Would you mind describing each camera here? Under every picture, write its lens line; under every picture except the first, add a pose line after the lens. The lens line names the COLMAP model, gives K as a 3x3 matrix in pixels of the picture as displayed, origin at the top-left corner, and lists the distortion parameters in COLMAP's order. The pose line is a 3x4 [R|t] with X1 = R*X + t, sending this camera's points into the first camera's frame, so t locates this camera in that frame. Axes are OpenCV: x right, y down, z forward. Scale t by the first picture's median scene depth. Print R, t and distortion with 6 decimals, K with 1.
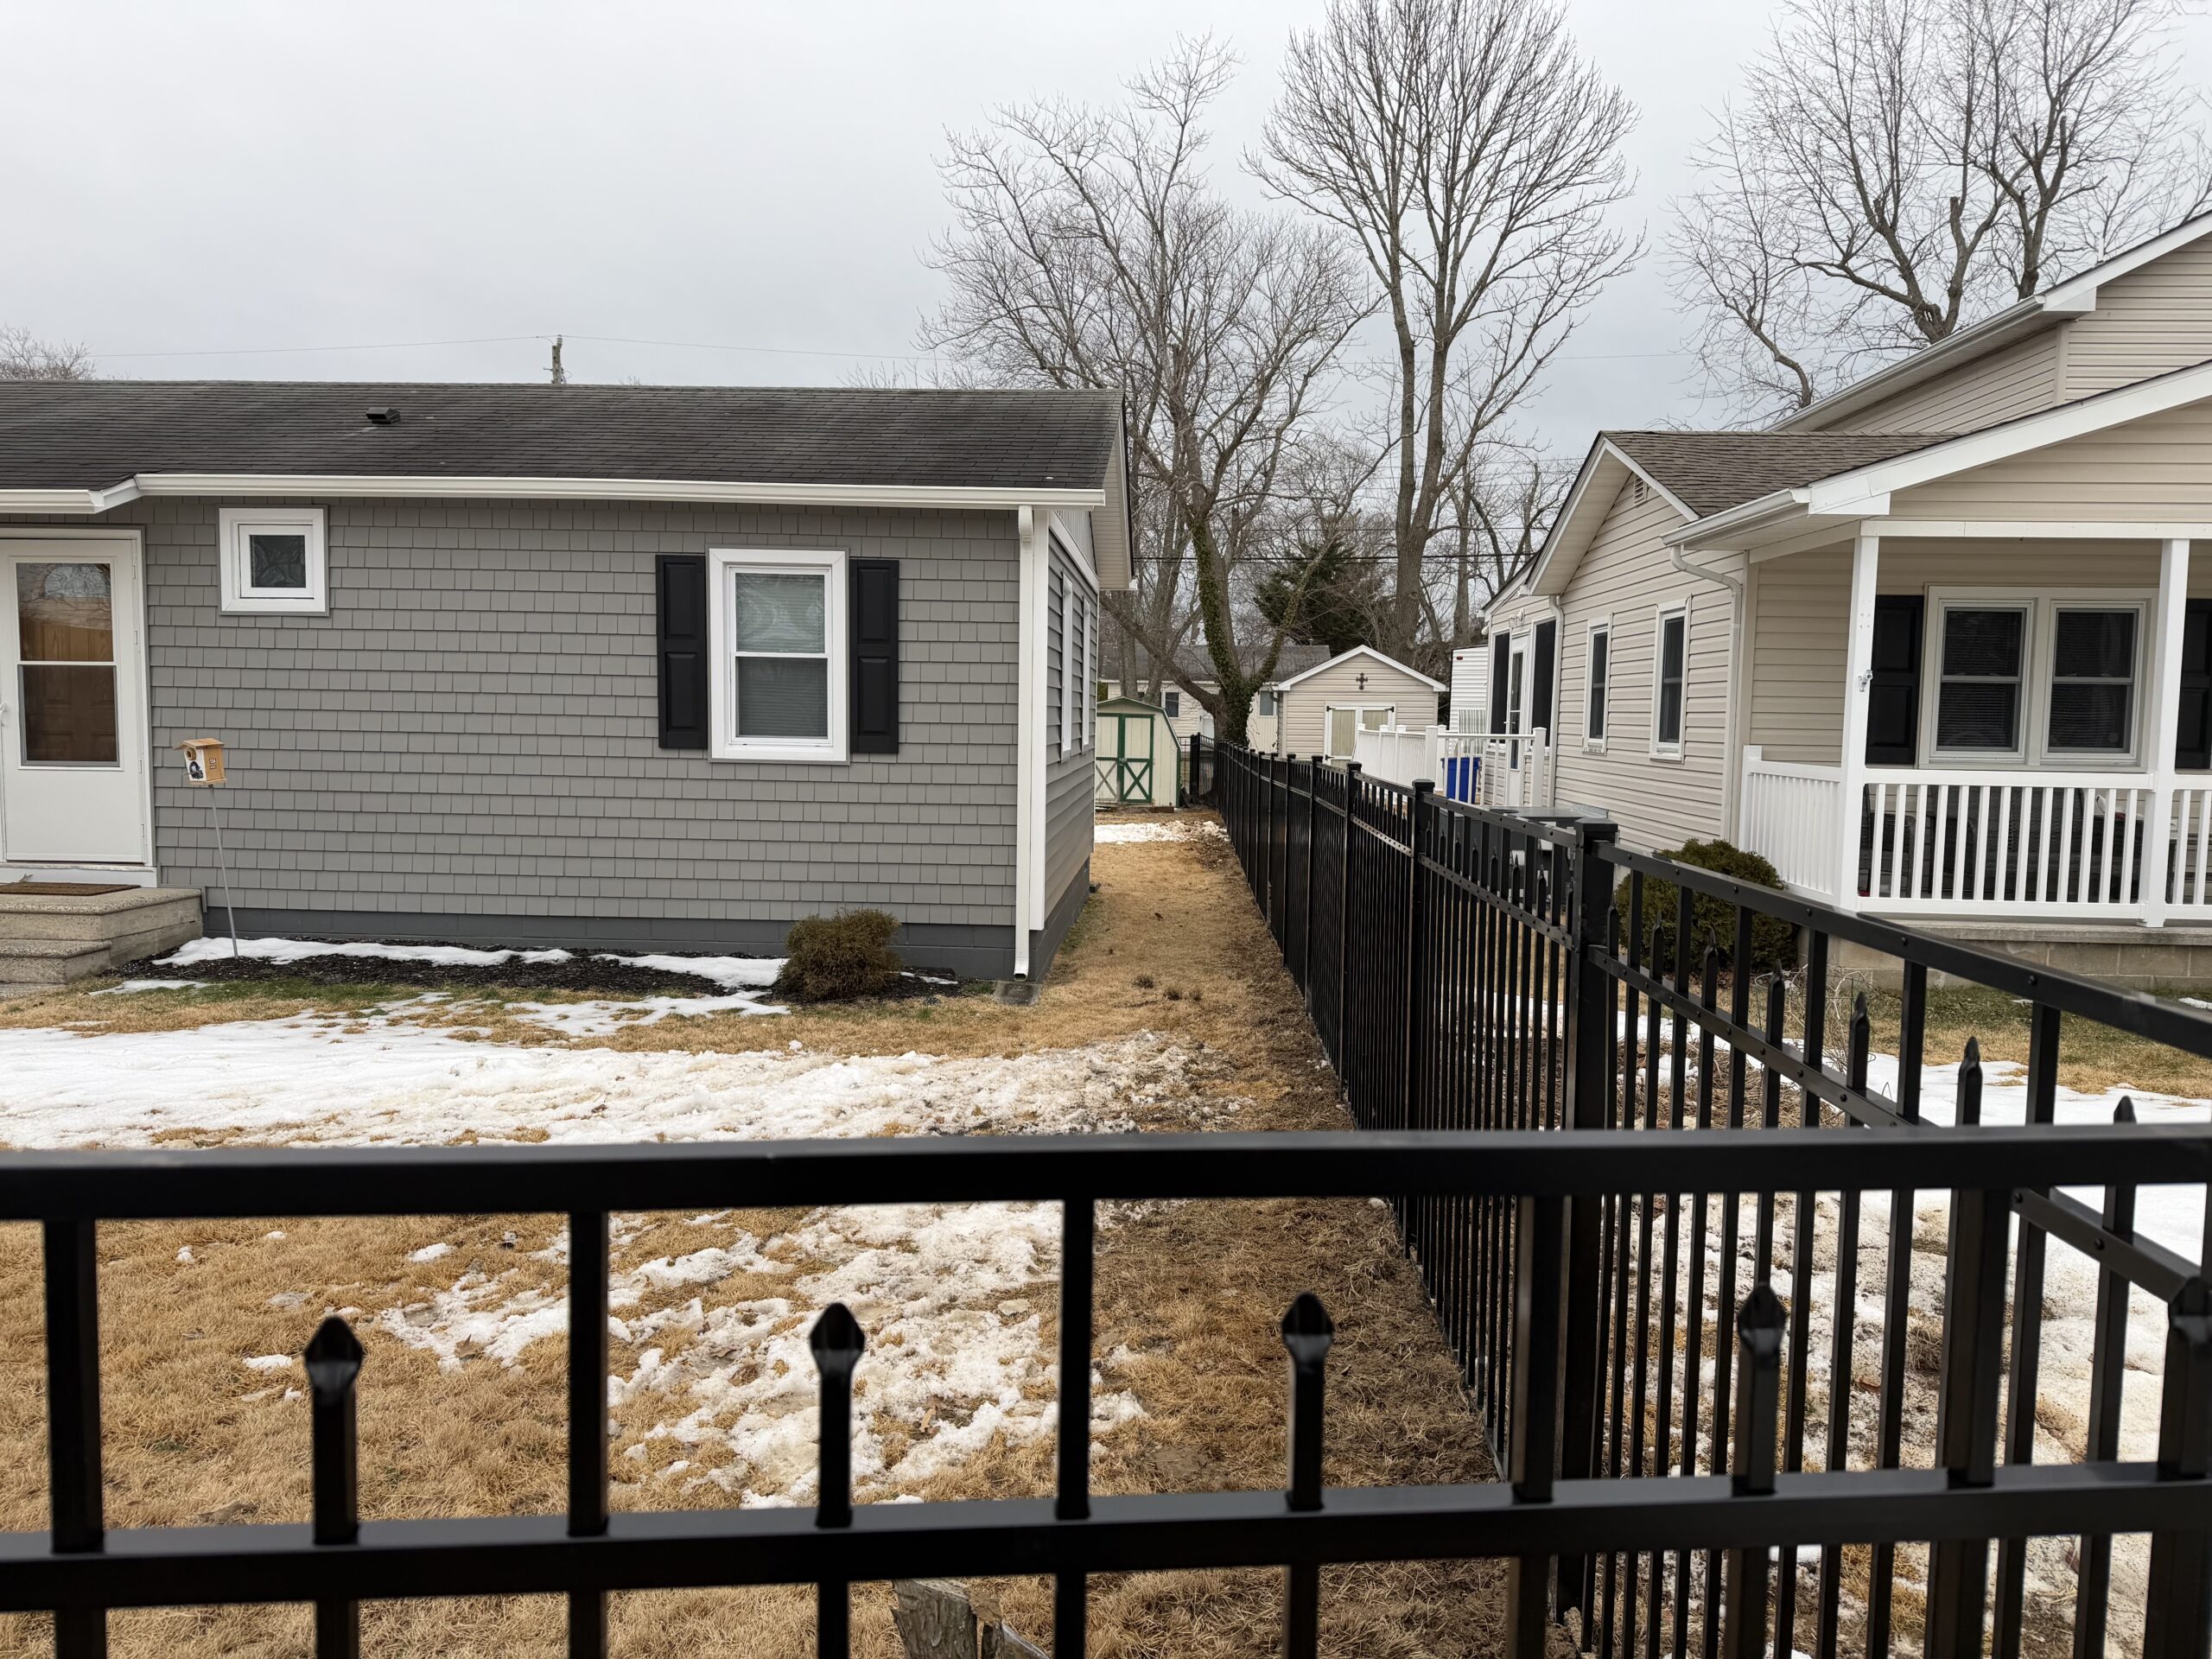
lens RADIAL K [[1673.6, 0, 1112.4], [0, 1673.6, 817.8], [0, 0, 1]] dist [0.023412, -0.002774]
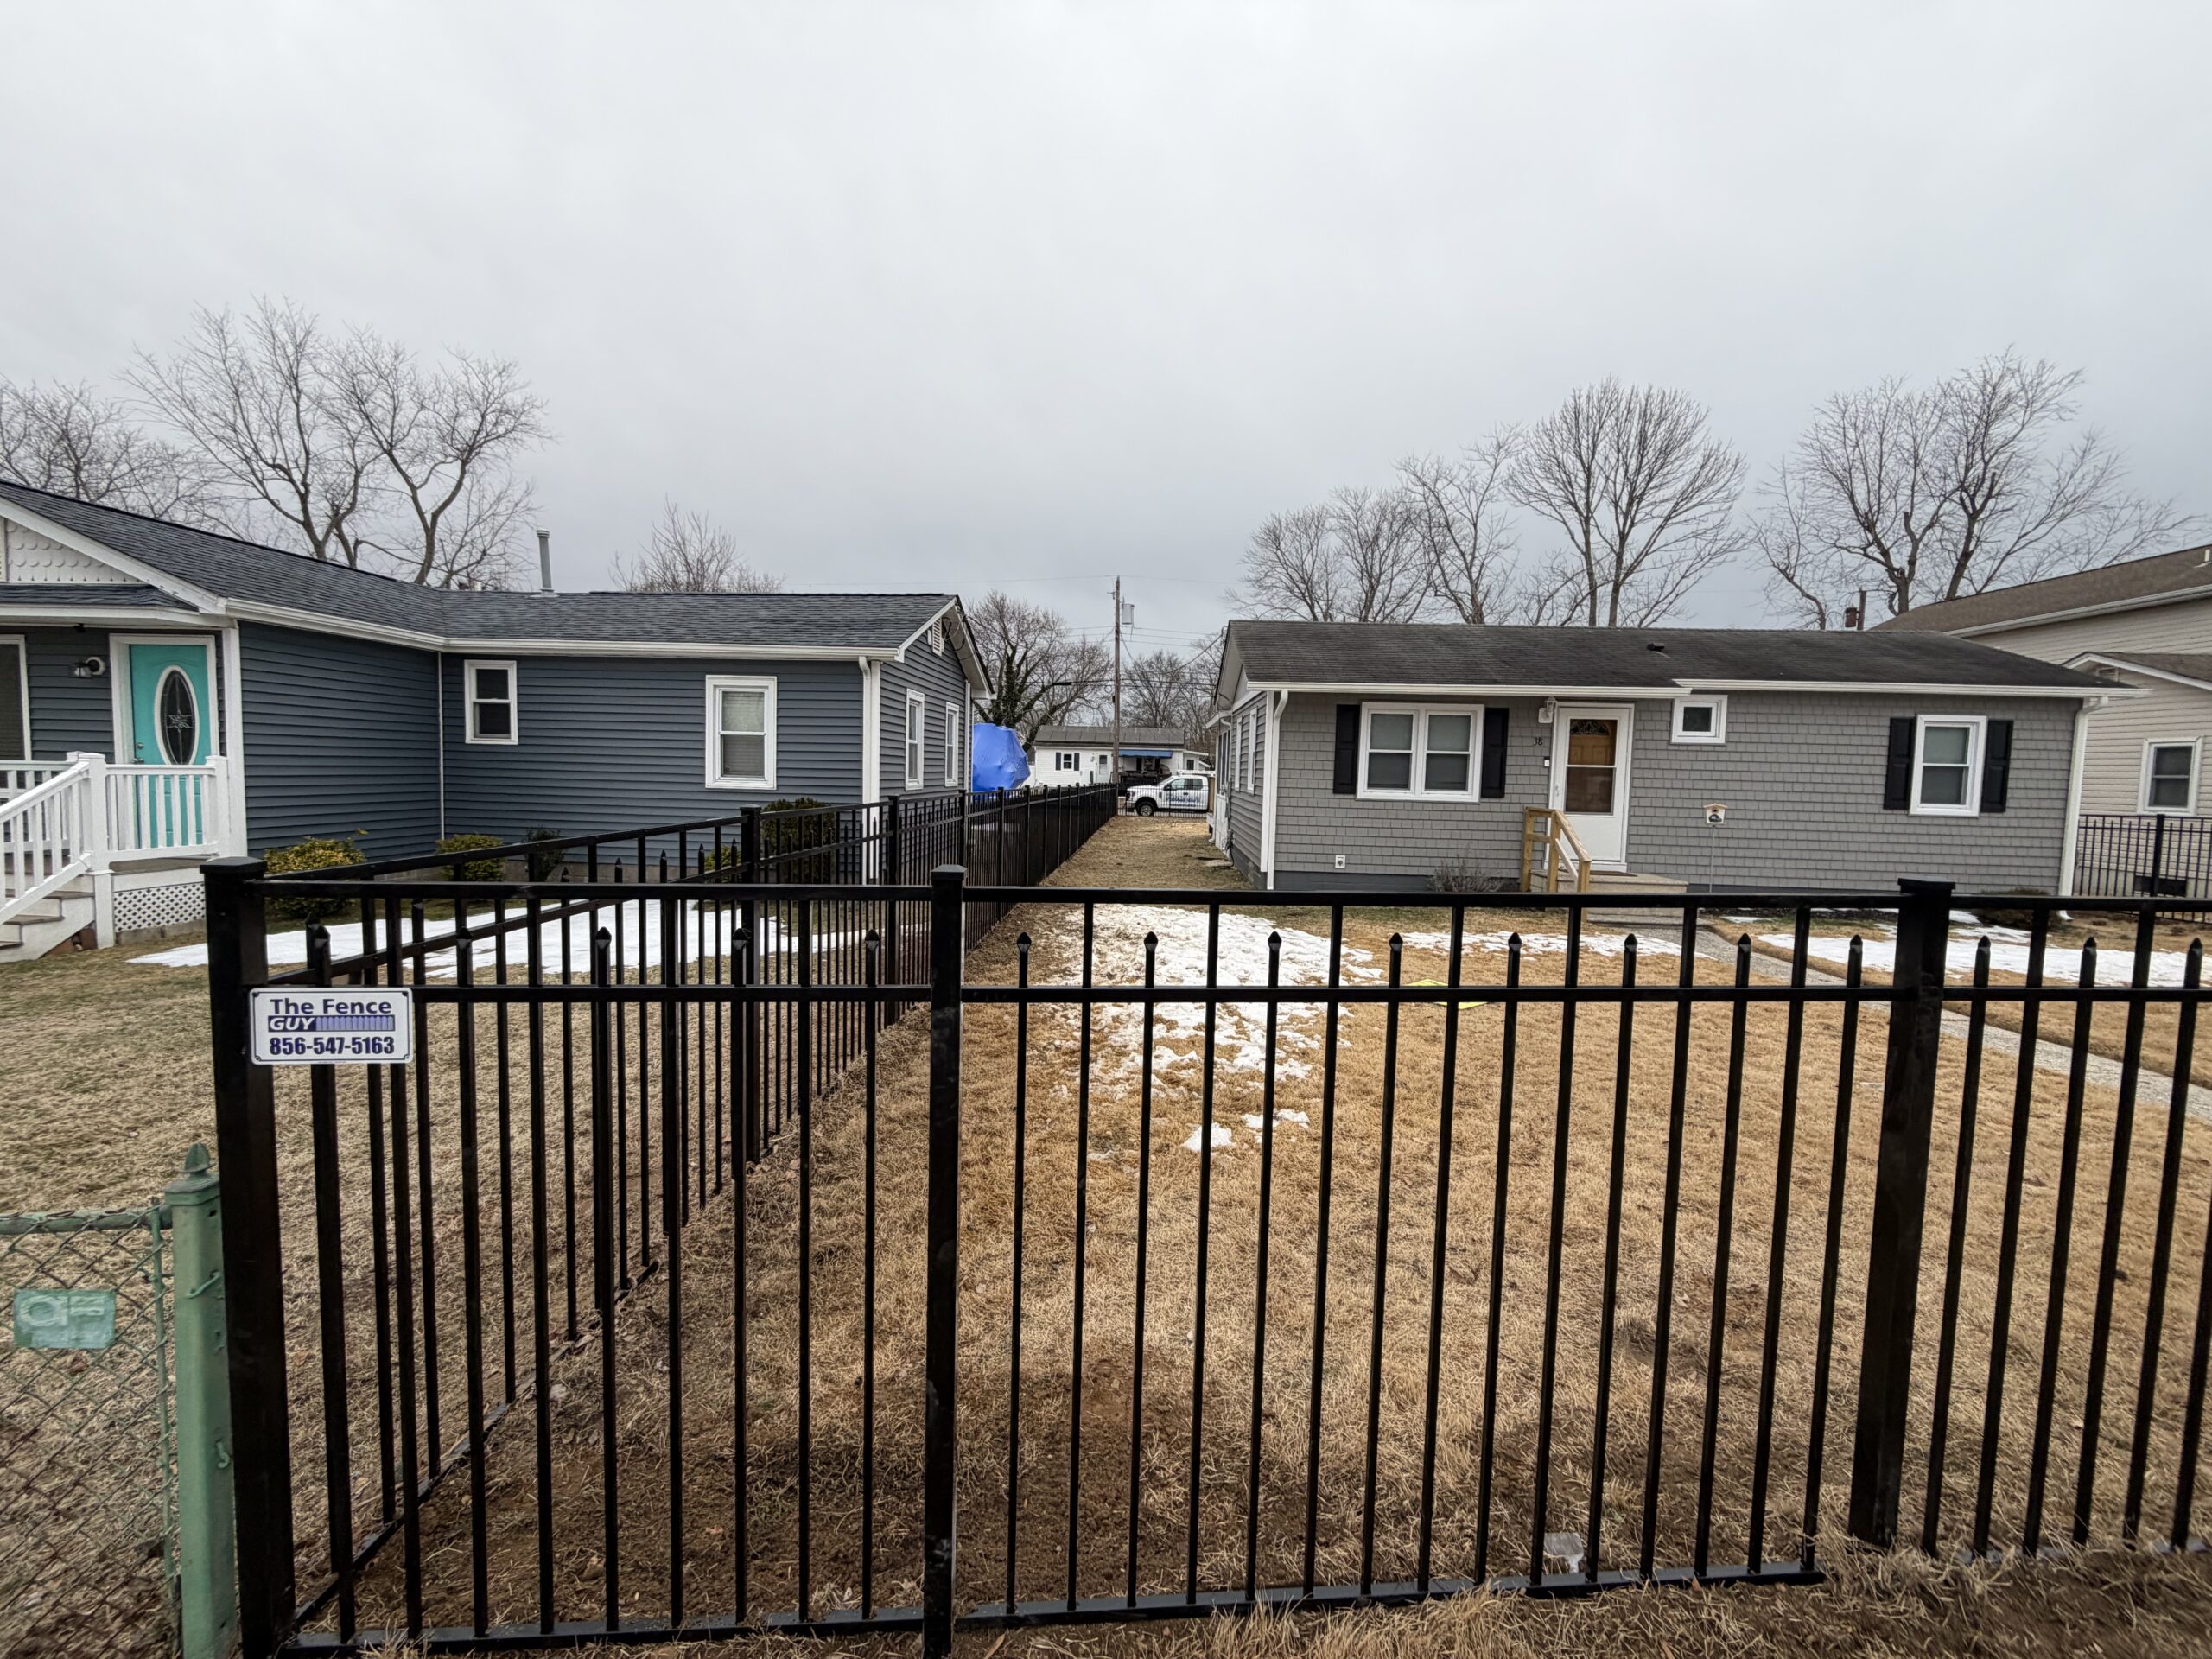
lens RADIAL K [[890.7, 0, 1098.9], [0, 890.7, 828.0], [0, 0, 1]] dist [0.002341, -0.000089]
pose [[0.999669, 0.010682, -0.023402, -1.235775], [-0.010449, 0.999895, 0.010045, -0.017794], [0.023507, -0.009797, 0.999676, -0.153436]]
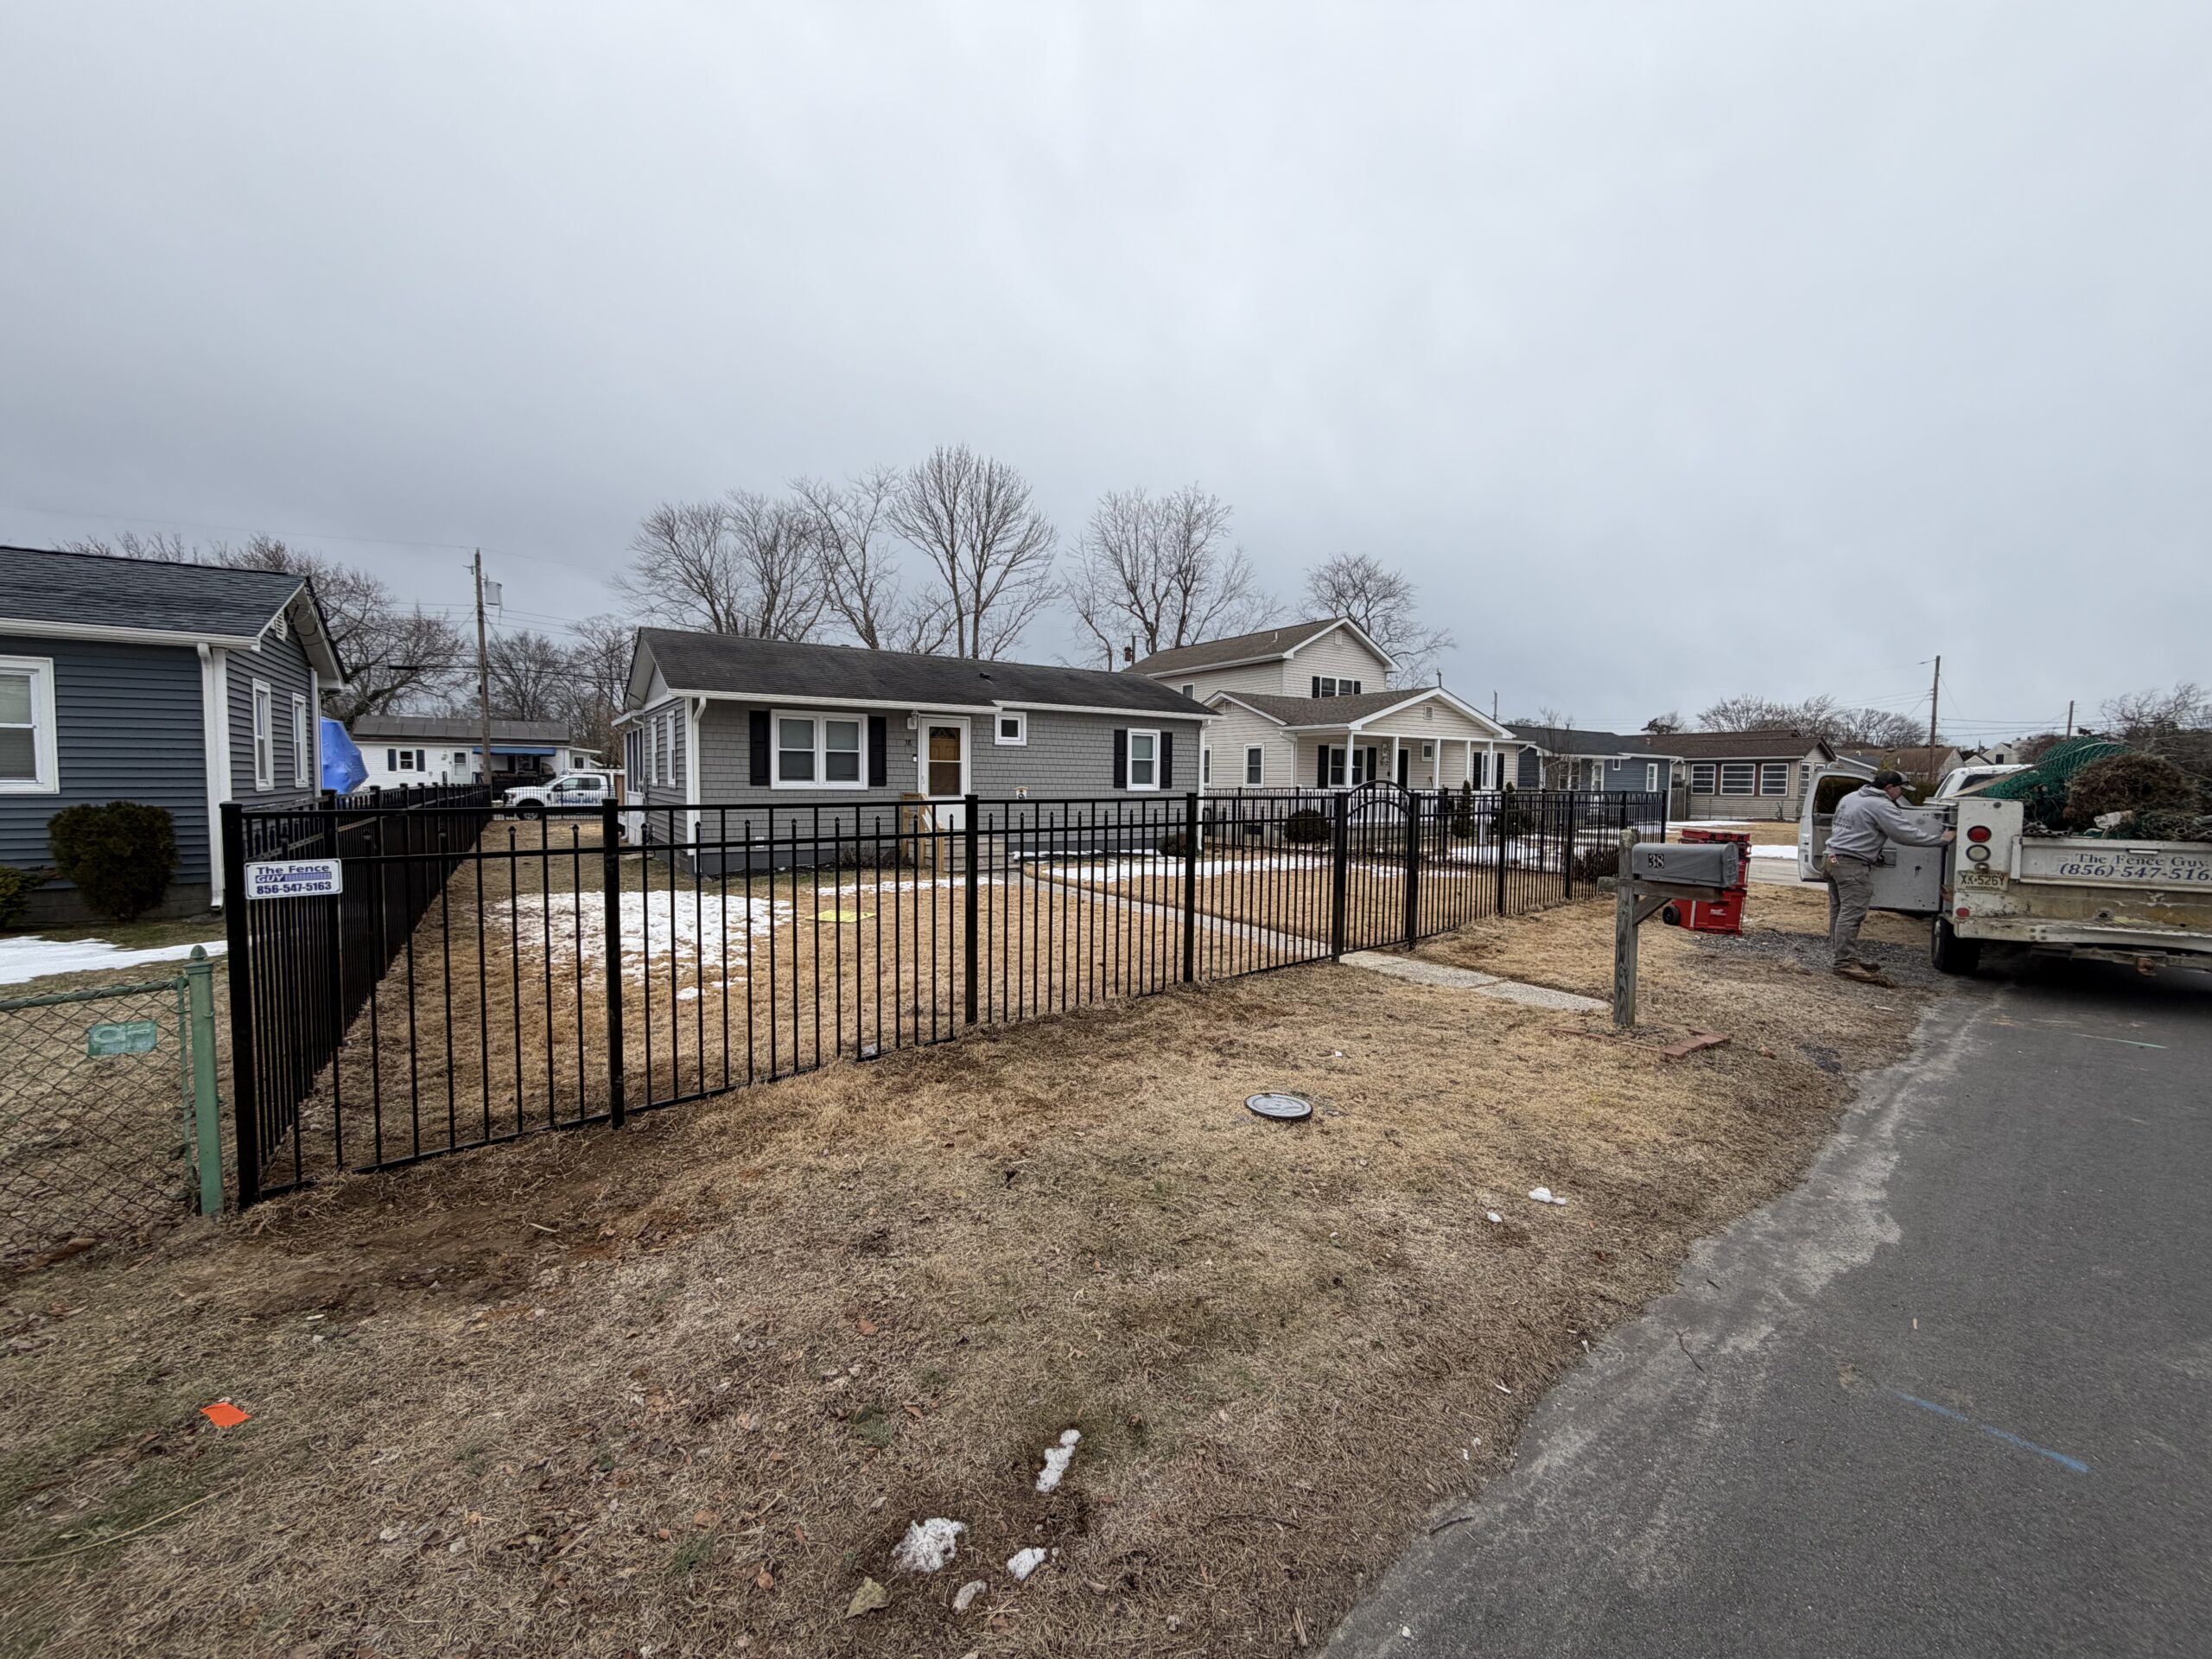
lens RADIAL K [[890.7, 0, 1100.9], [0, 890.7, 823.2], [0, 0, 1]] dist [0.002341, -0.000089]
pose [[0.816474, -0.035625, 0.576282, -1.314465], [0.033319, 0.999339, 0.014571, 0.003209], [-0.576420, 0.007304, 0.817121, -0.433145]]
